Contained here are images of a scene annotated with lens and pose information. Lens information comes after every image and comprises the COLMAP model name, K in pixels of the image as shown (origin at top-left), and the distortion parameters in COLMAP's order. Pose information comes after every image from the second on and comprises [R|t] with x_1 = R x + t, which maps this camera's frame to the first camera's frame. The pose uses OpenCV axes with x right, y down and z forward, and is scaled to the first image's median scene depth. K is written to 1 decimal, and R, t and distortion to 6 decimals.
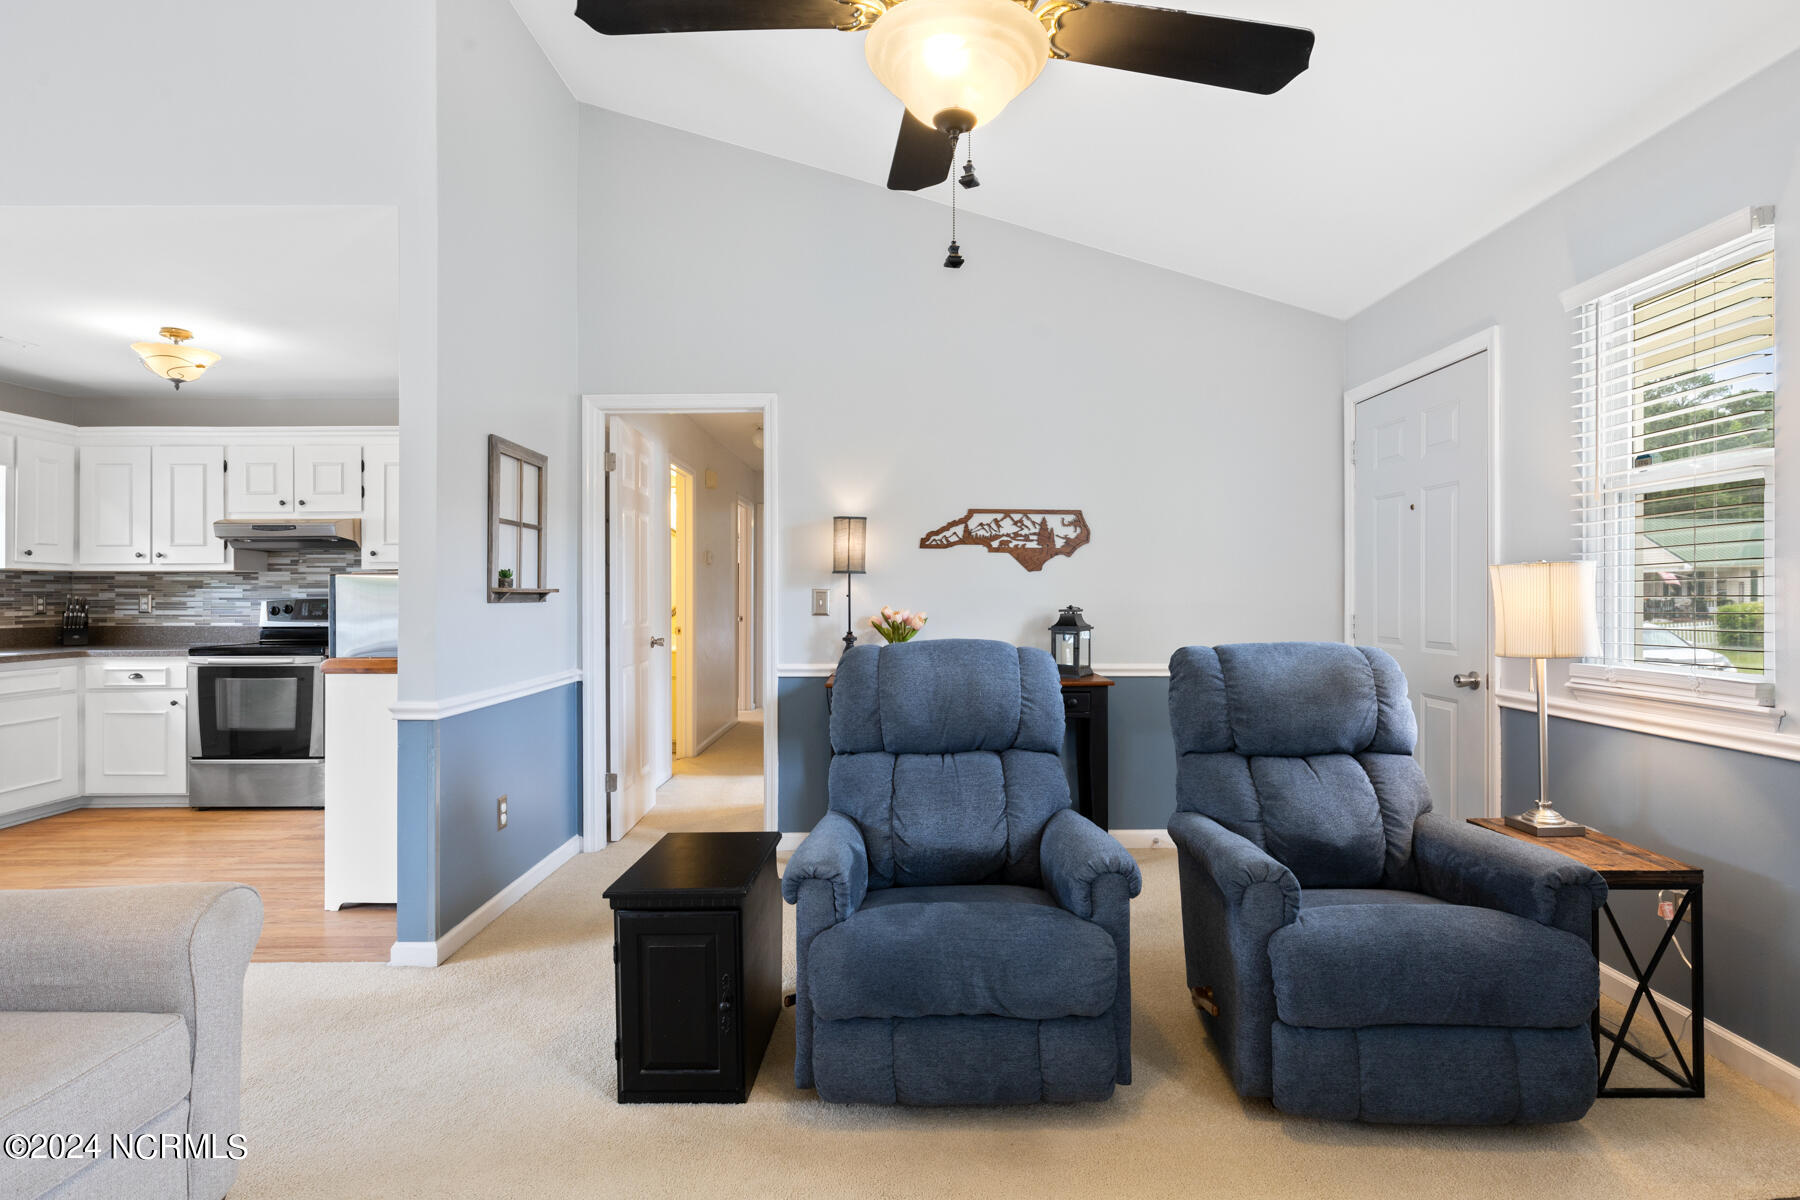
lens RADIAL K [[892.1, 0, 899.9], [0, 892.1, 595.0], [0, 0, 1]] dist [0.000188, -0.000120]
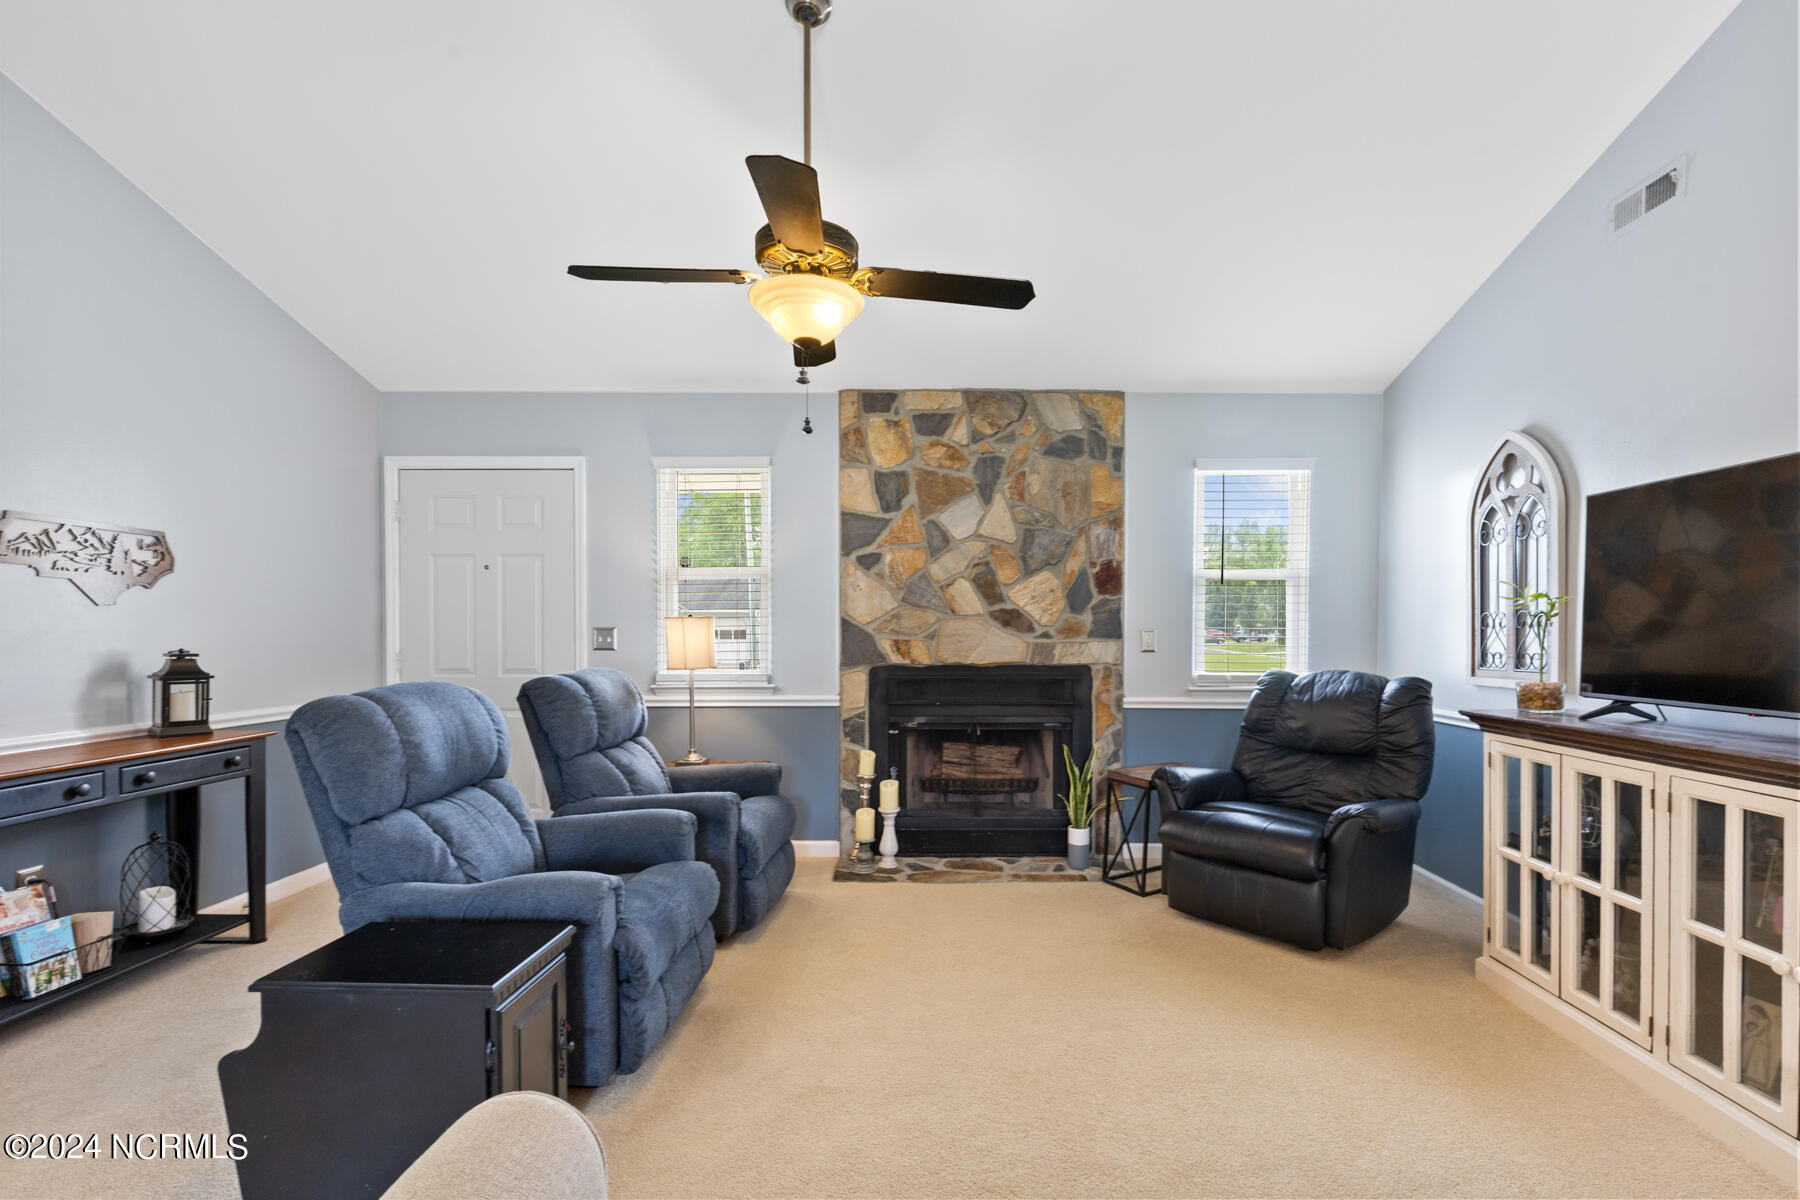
lens RADIAL K [[814.7, 0, 935.7], [0, 814.7, 641.7], [0, 0, 1]] dist [0.006505, -0.000072]
pose [[0.024671, -0.012836, 0.999613, -0.532779], [0.002029, 0.999916, 0.012790, -0.002875], [-0.999694, 0.001712, 0.024695, 0.275009]]
